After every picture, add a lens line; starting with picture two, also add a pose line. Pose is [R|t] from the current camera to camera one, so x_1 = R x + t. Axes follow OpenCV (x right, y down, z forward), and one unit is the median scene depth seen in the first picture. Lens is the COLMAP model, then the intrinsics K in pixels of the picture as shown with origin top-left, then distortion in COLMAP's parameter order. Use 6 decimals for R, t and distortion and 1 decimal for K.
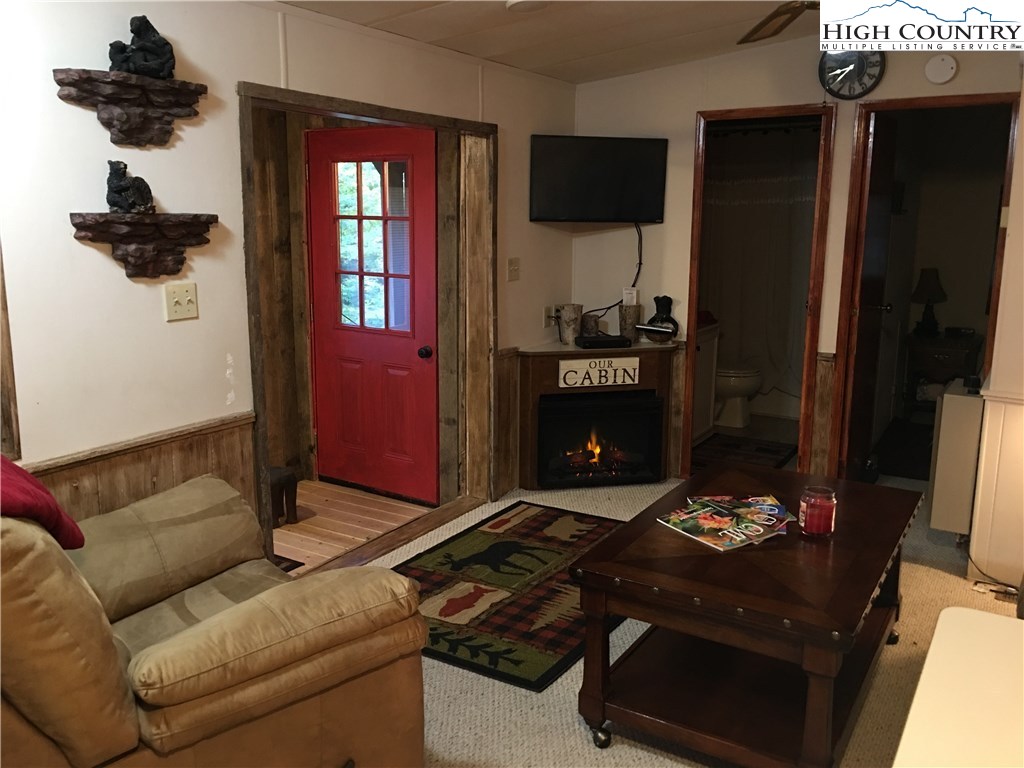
lens RADIAL K [[851.4, 0, 495.2], [0, 851.4, 376.3], [0, 0, 1]] dist [0.058137, -0.091267]
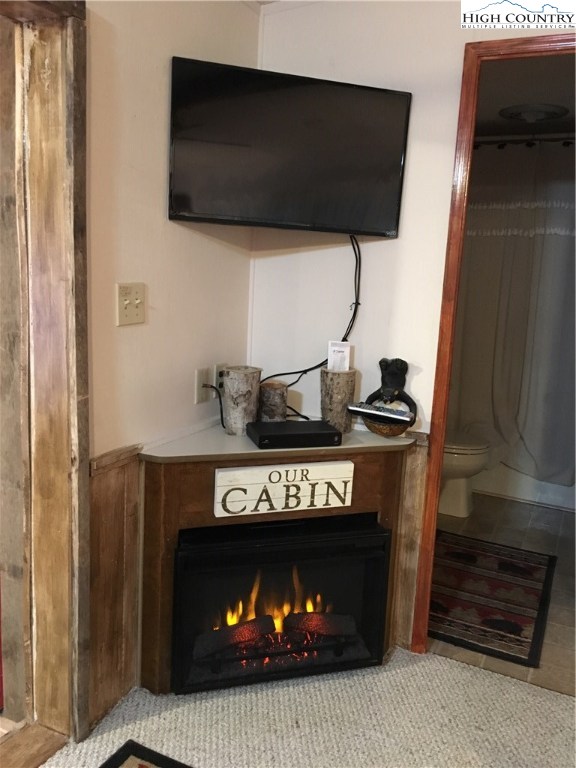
lens RADIAL K [[638.5, 0, 290.6], [0, 638.5, 381.0], [0, 0, 1]] dist [0.058137, -0.091267]
pose [[0.992493, 0.027319, 0.119209, 0.071534], [-0.026783, 0.999623, -0.006095, -0.074657], [-0.119331, 0.002857, 0.992850, 0.567665]]
